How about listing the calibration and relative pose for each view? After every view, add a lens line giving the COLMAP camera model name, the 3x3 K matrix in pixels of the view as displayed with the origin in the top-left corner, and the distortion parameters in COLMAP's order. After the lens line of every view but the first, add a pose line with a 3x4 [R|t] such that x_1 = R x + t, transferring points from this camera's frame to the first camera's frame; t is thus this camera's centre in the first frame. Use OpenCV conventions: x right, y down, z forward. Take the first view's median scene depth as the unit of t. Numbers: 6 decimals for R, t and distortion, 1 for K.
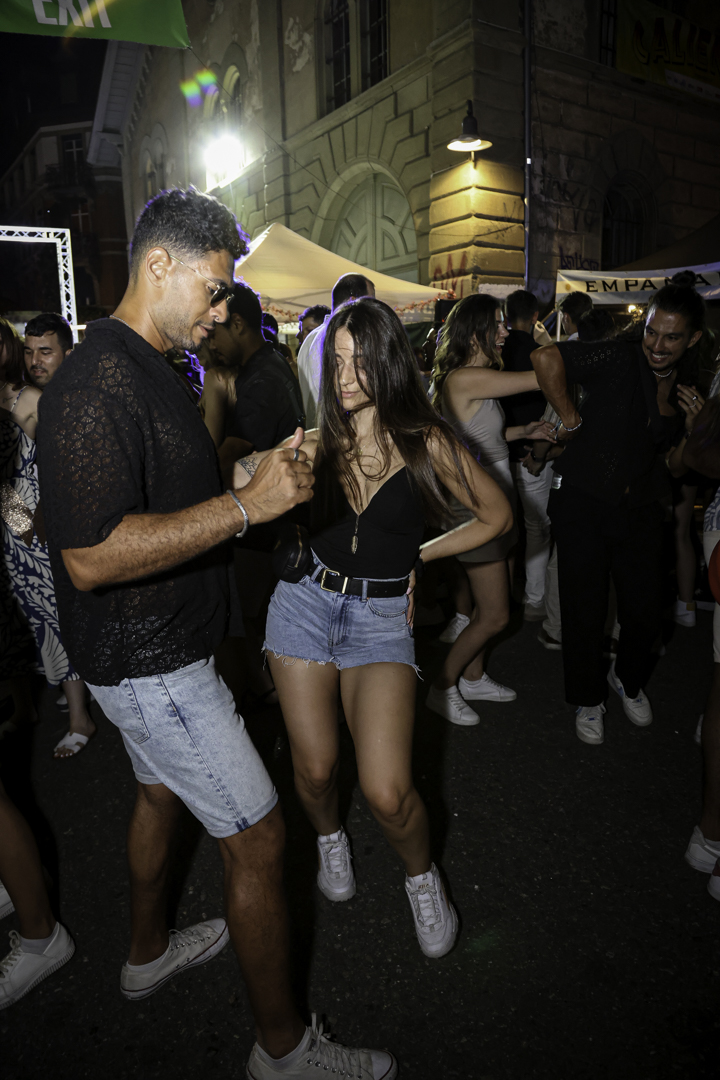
lens RADIAL K [[785.9, 0, 352.4], [0, 785.9, 562.6], [0, 0, 1]] dist [-0.089189, 0.060490]
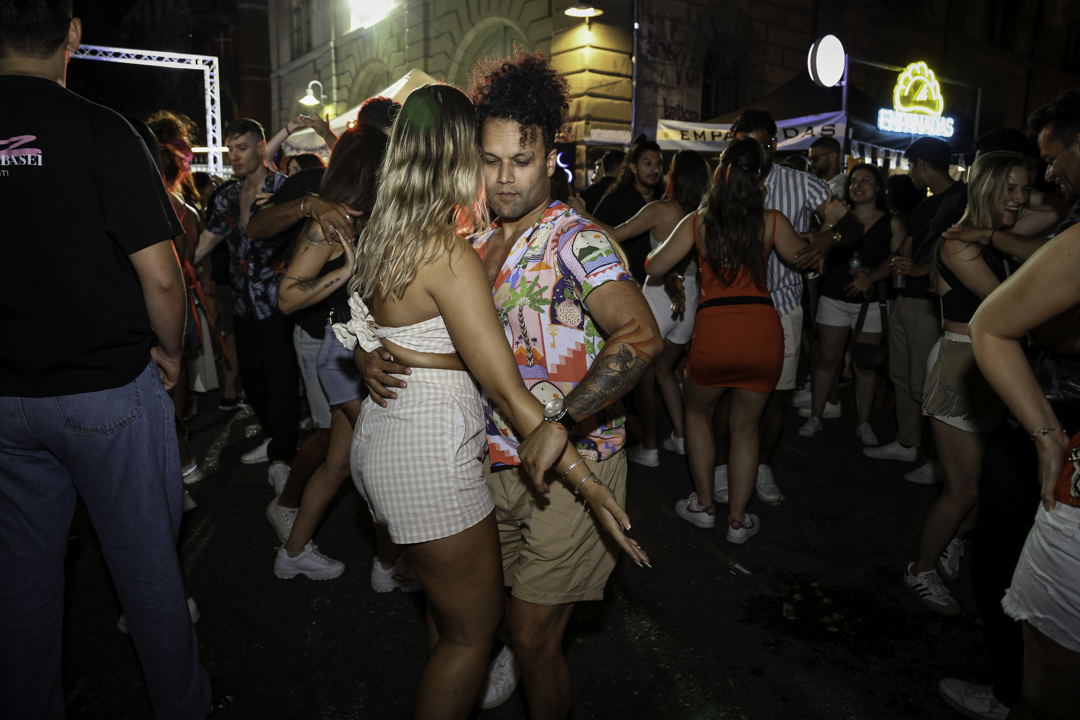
lens RADIAL K [[785.9, 0, 529.1], [0, 785.9, 361.3], [0, 0, 1]] dist [-0.089189, 0.060490]
pose [[0.997871, 0.024824, 0.060313, 0.008679], [-0.022336, 0.998886, -0.041573, 0.031319], [-0.061278, 0.040137, 0.997313, -0.117941]]
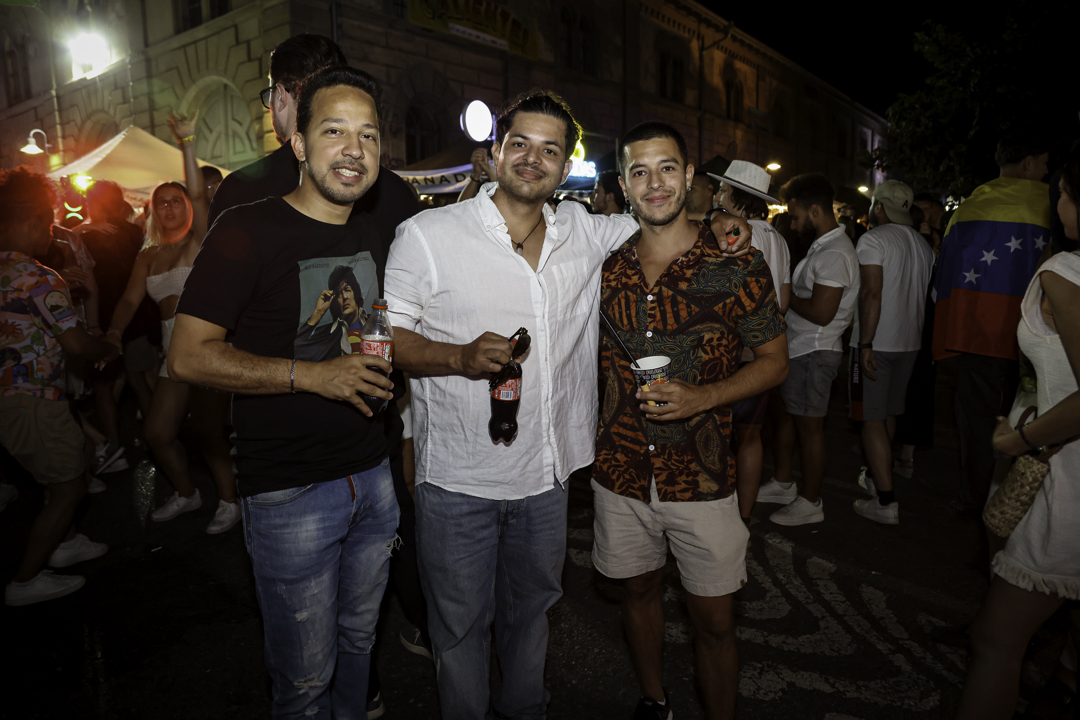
lens RADIAL K [[785.9, 0, 541.4], [0, 785.9, 361.8], [0, 0, 1]] dist [-0.089189, 0.060490]
pose [[0.938302, -0.049727, 0.342224, 0.067532], [0.082020, 0.993371, -0.080538, 0.078350], [-0.335951, 0.103638, 0.936160, -0.289667]]
